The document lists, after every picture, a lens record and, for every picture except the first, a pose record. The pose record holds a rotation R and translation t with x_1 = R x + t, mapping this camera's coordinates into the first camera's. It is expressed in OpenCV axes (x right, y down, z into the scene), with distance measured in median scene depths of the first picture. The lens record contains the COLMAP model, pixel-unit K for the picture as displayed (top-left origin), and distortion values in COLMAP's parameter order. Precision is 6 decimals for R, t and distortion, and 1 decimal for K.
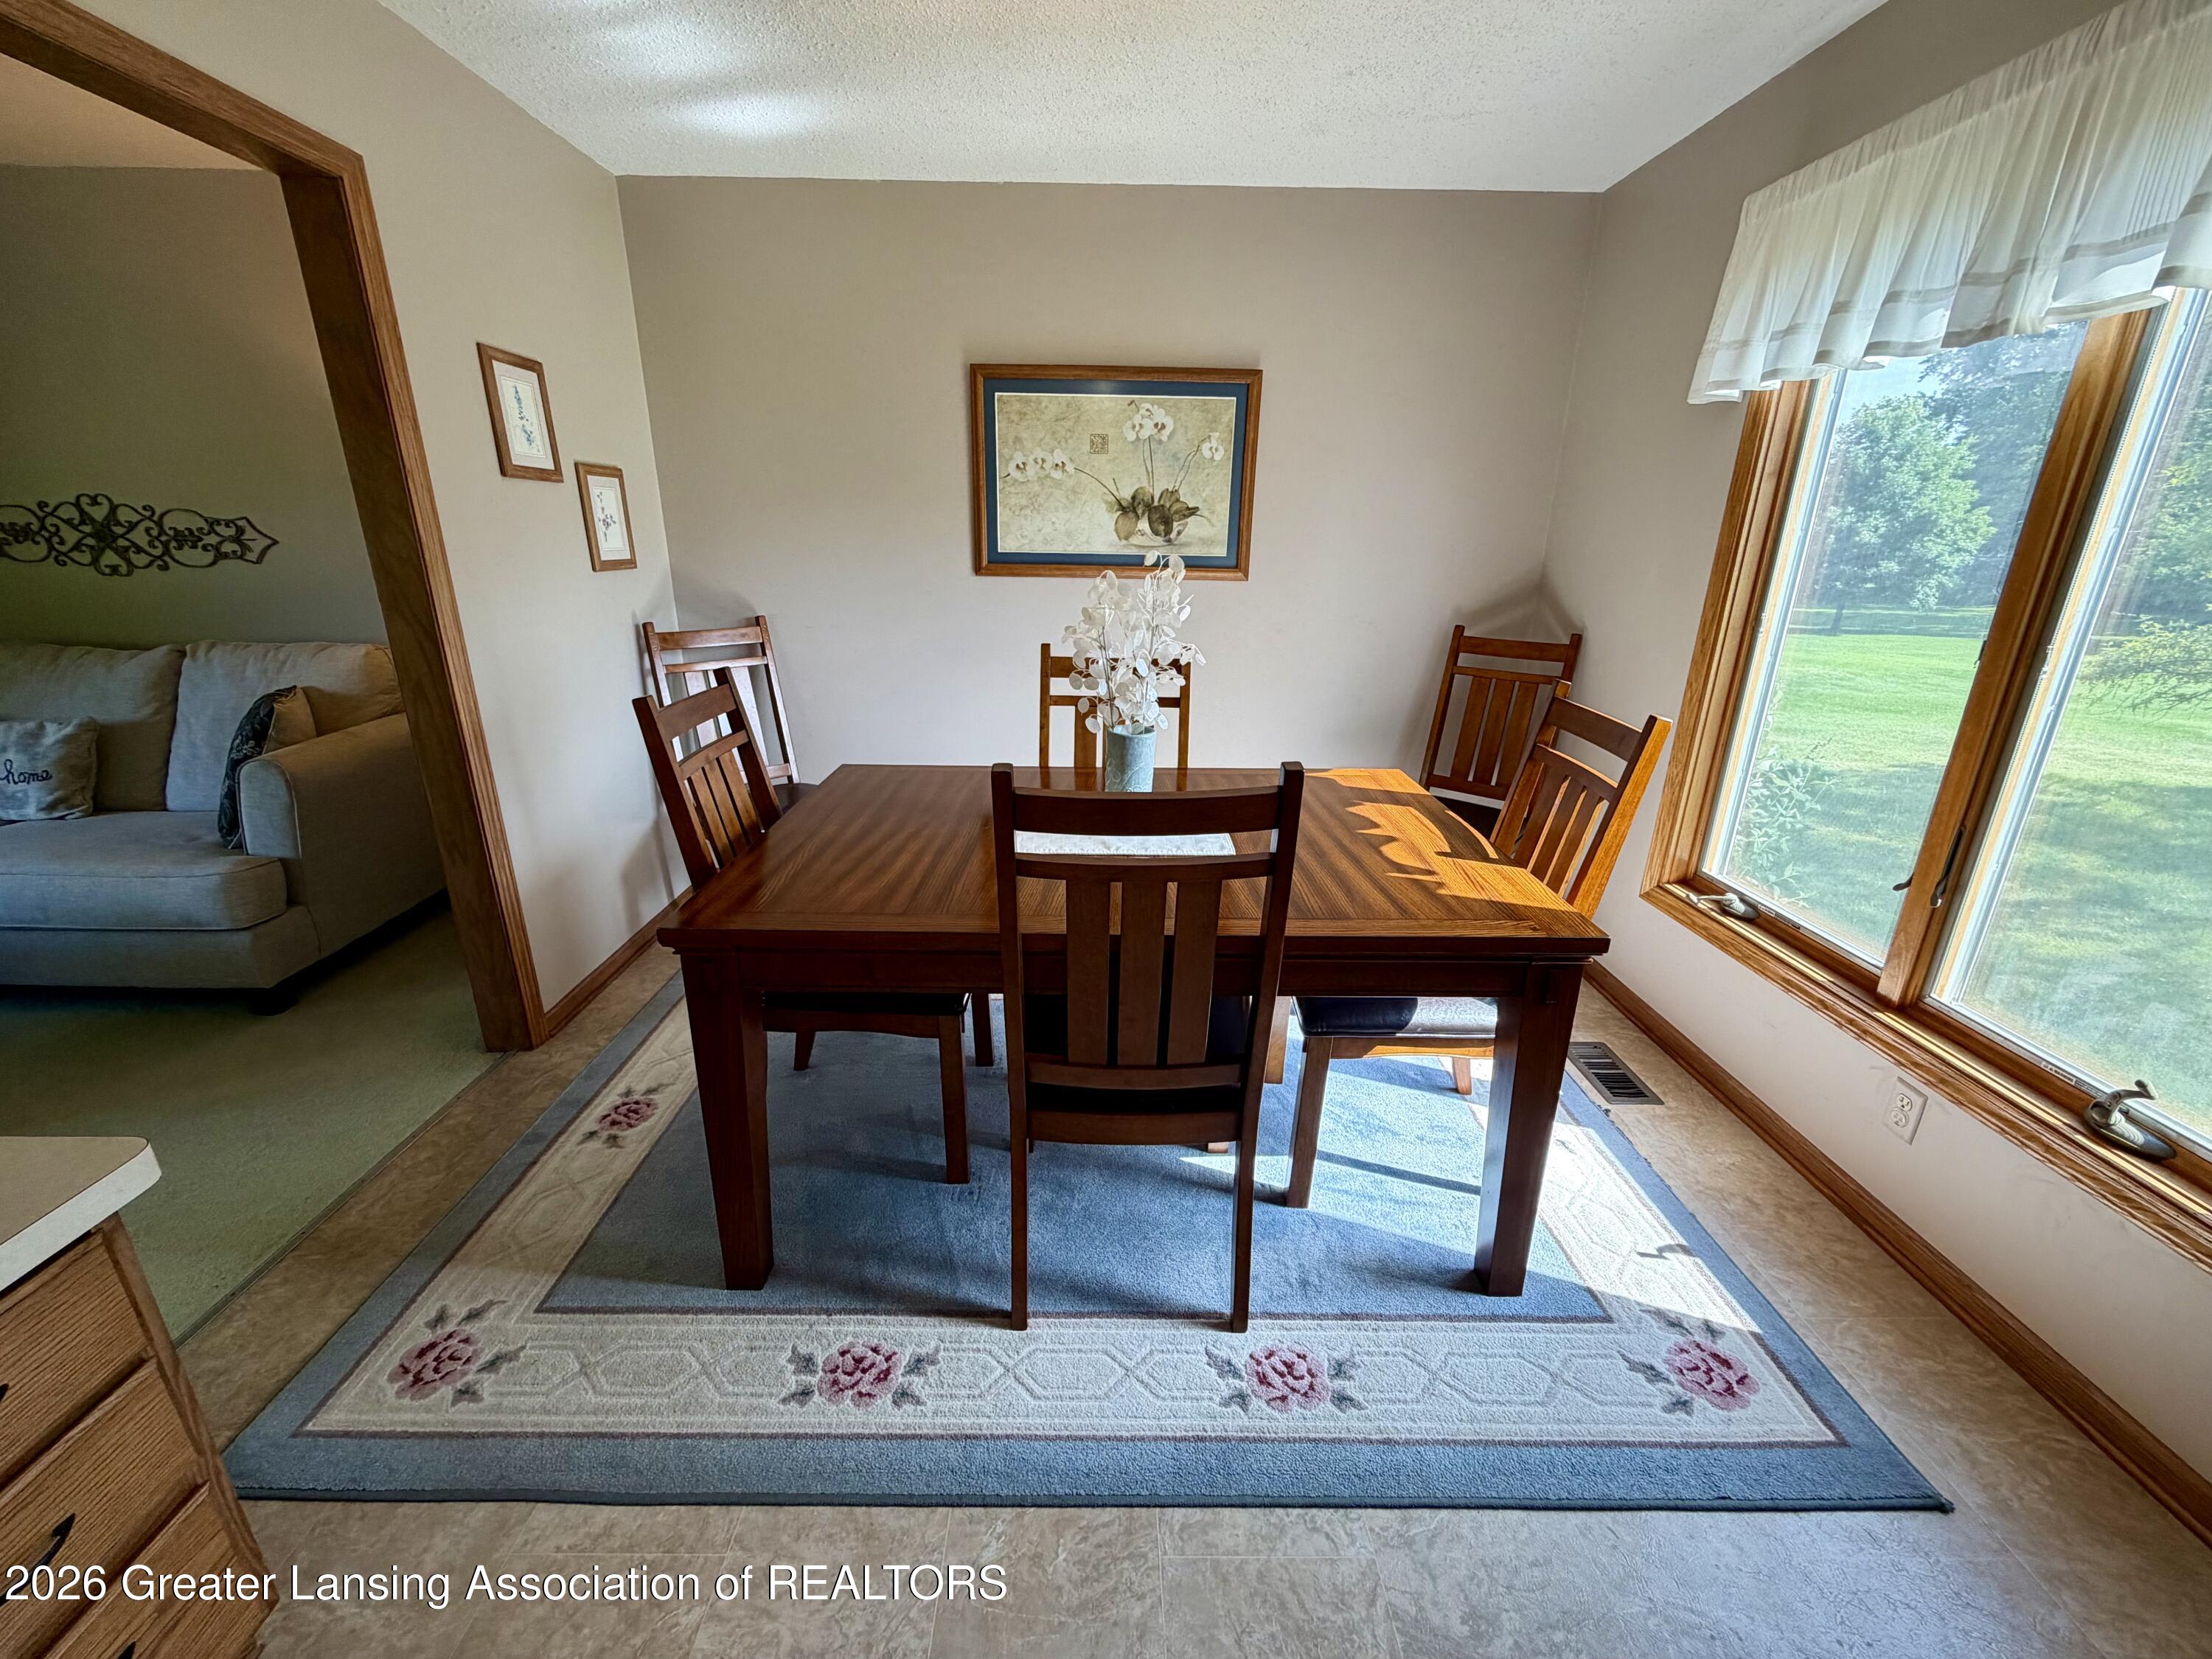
lens RADIAL K [[883.4, 0, 1100.2], [0, 883.4, 829.0], [0, 0, 1]] dist [0.001012, 0.000125]
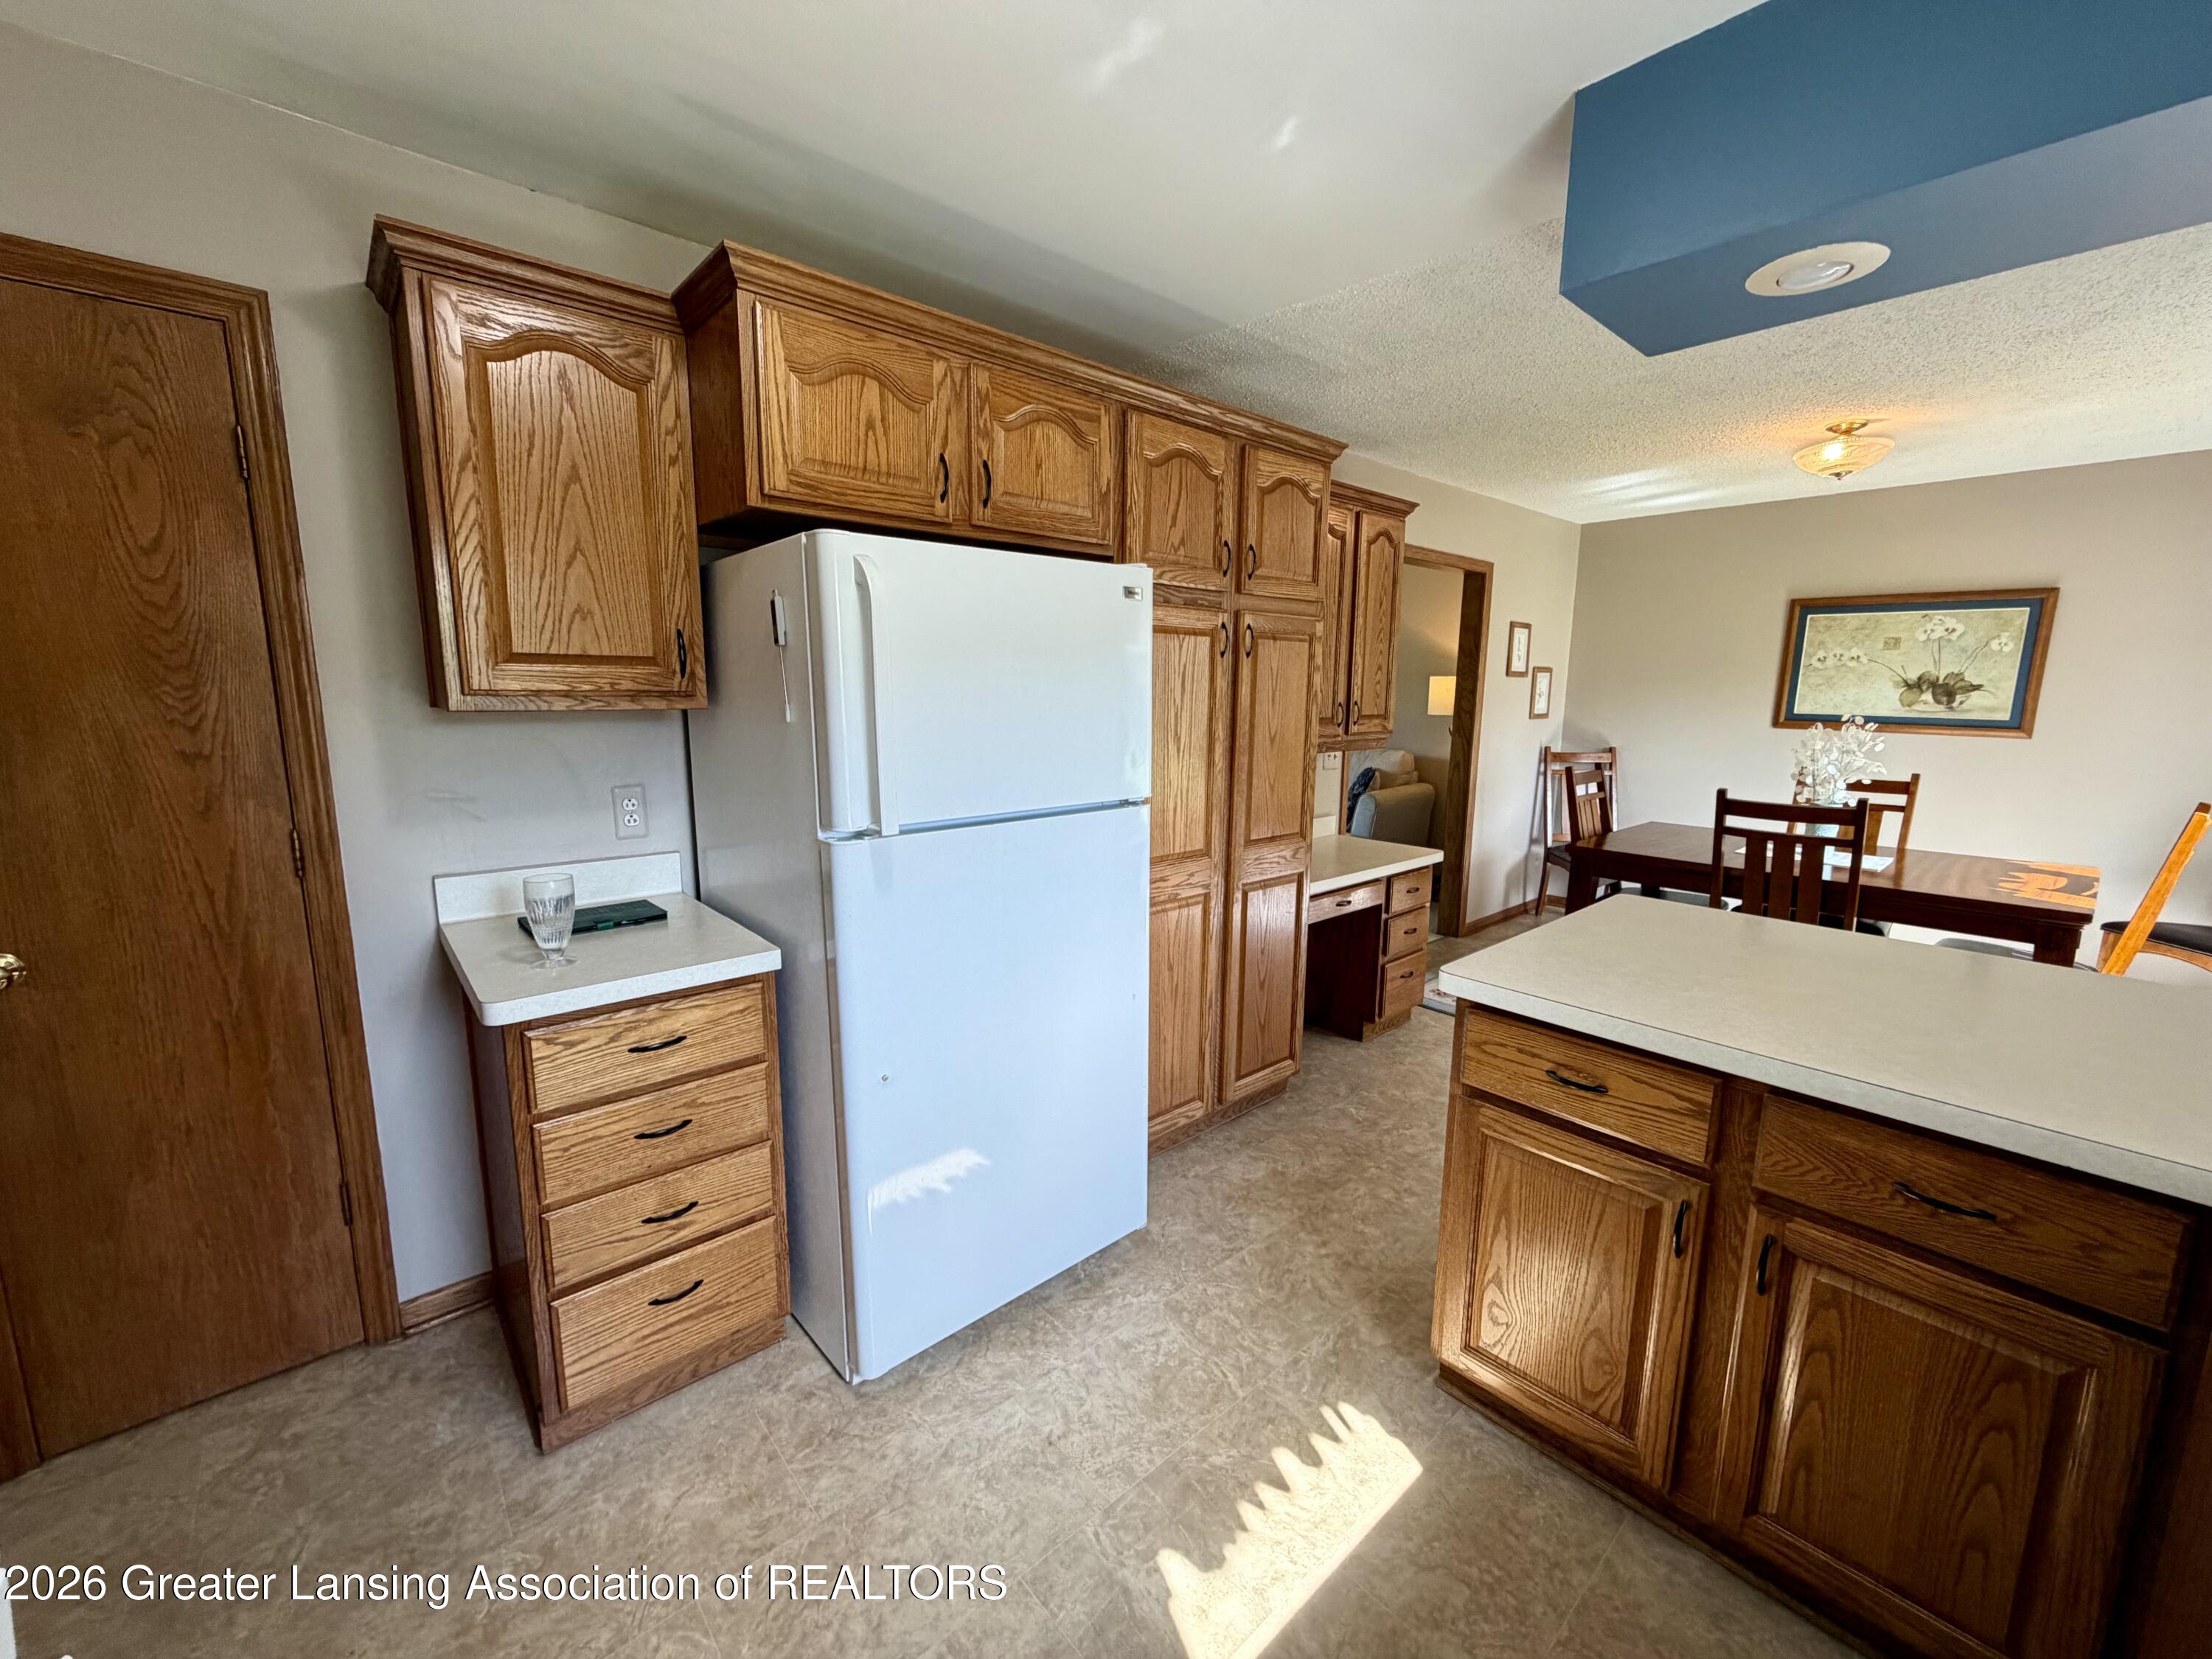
lens RADIAL K [[883.4, 0, 1100.2], [0, 883.4, 829.0], [0, 0, 1]] dist [0.001012, 0.000125]
pose [[0.656178, 0.116862, -0.745502, 0.266415], [-0.239766, 0.969028, -0.059137, 0.262075], [0.715502, 0.217550, 0.663875, -0.842447]]
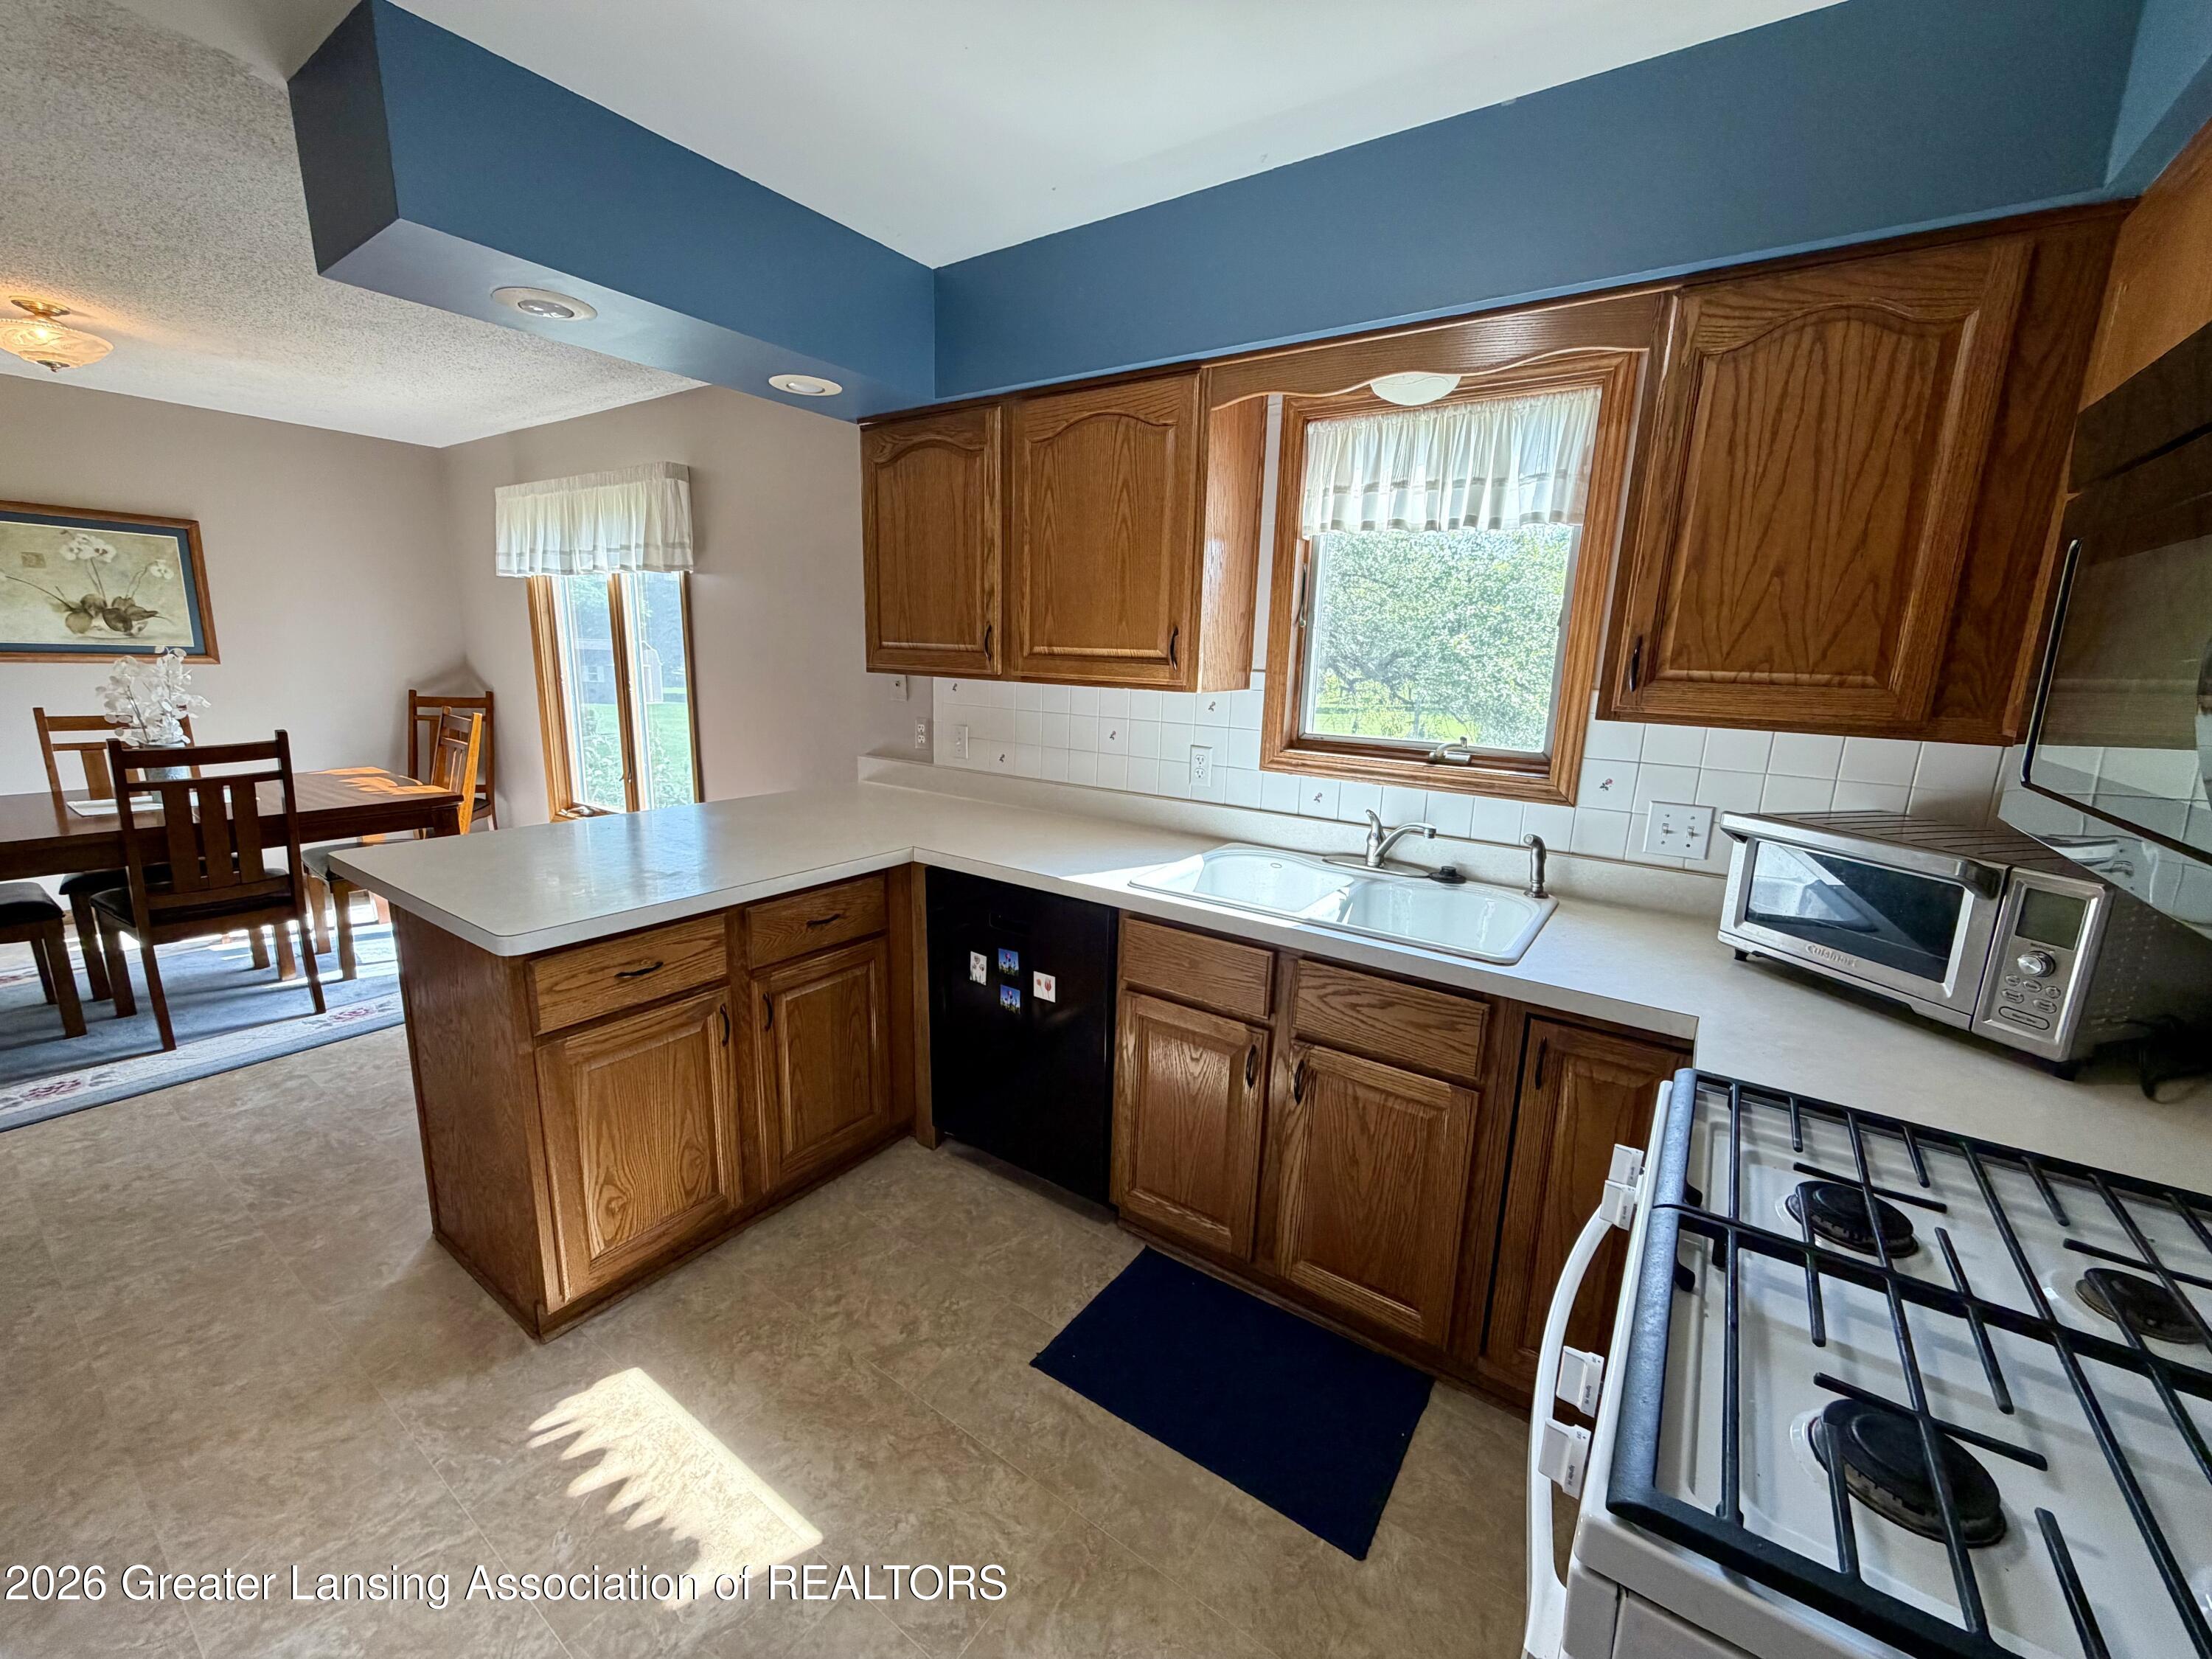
lens RADIAL K [[883.4, 0, 1100.2], [0, 883.4, 829.0], [0, 0, 1]] dist [0.001012, 0.000125]
pose [[0.578317, -0.160024, 0.799964, -0.196056], [0.233207, 0.972083, 0.025863, 0.270707], [-0.781770, 0.171600, 0.599491, -0.912248]]
